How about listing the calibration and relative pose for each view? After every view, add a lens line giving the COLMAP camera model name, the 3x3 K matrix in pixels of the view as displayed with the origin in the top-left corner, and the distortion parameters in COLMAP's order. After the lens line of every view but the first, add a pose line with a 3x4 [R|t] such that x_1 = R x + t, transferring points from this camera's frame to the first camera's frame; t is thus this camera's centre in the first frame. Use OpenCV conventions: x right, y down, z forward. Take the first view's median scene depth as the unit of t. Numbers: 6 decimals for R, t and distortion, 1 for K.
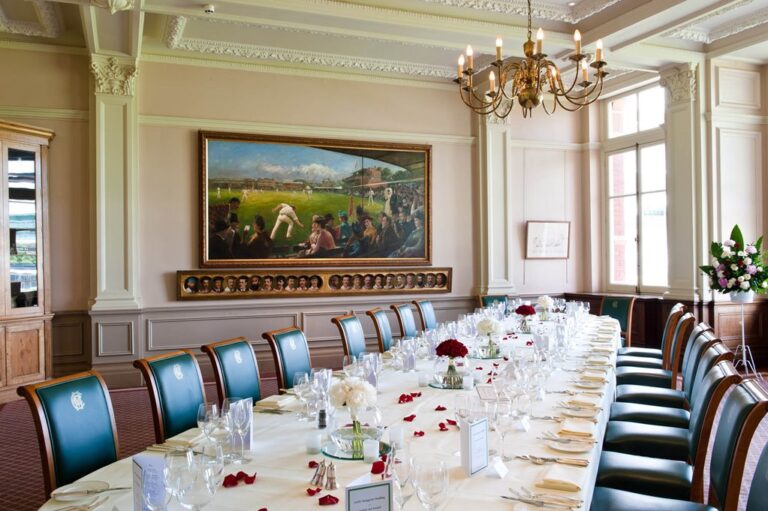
lens RADIAL K [[664.3, 0, 387.4], [0, 664.3, 247.6], [0, 0, 1]] dist [-0.051789, 0.113421]
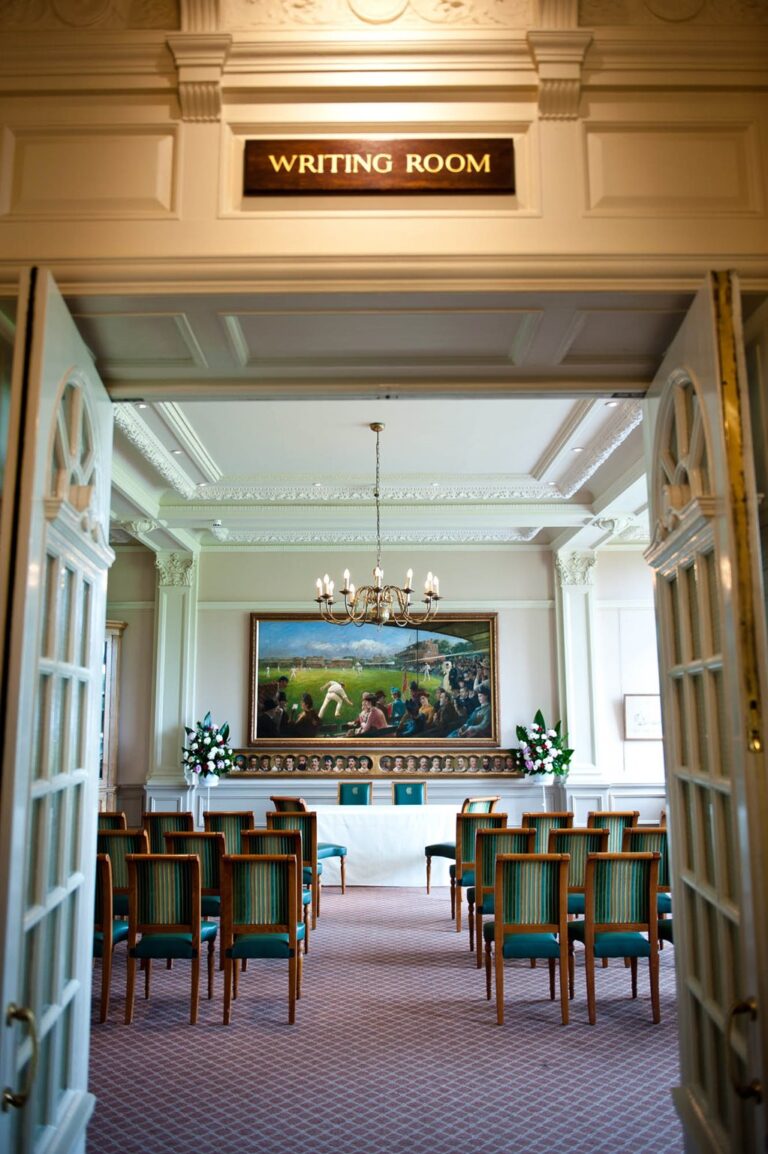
lens RADIAL K [[878.1, 0, 376.4], [0, 878.1, 567.6], [0, 0, 1]] dist [-0.053482, -0.004944]
pose [[0.924661, -0.065388, -0.375136, 0.399443], [-0.000562, 0.984911, -0.173060, -0.006915], [0.380792, 0.160232, 0.910672, -0.188669]]
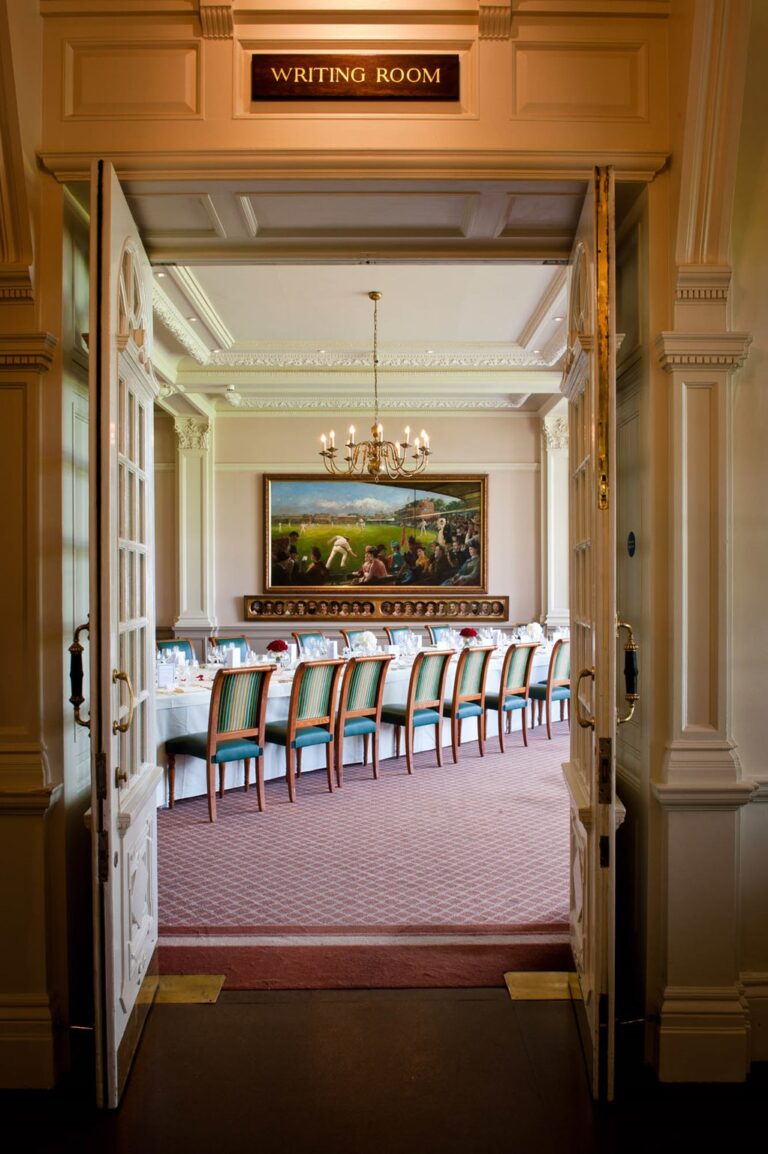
lens RADIAL K [[795.9, 0, 391.2], [0, 795.9, 581.4], [0, 0, 1]] dist [-0.054994, 0.006076]
pose [[0.930764, 0.005776, -0.365574, 0.400959], [-0.001770, 0.999935, 0.011292, -0.005650], [0.365616, -0.009863, 0.930714, -0.191261]]
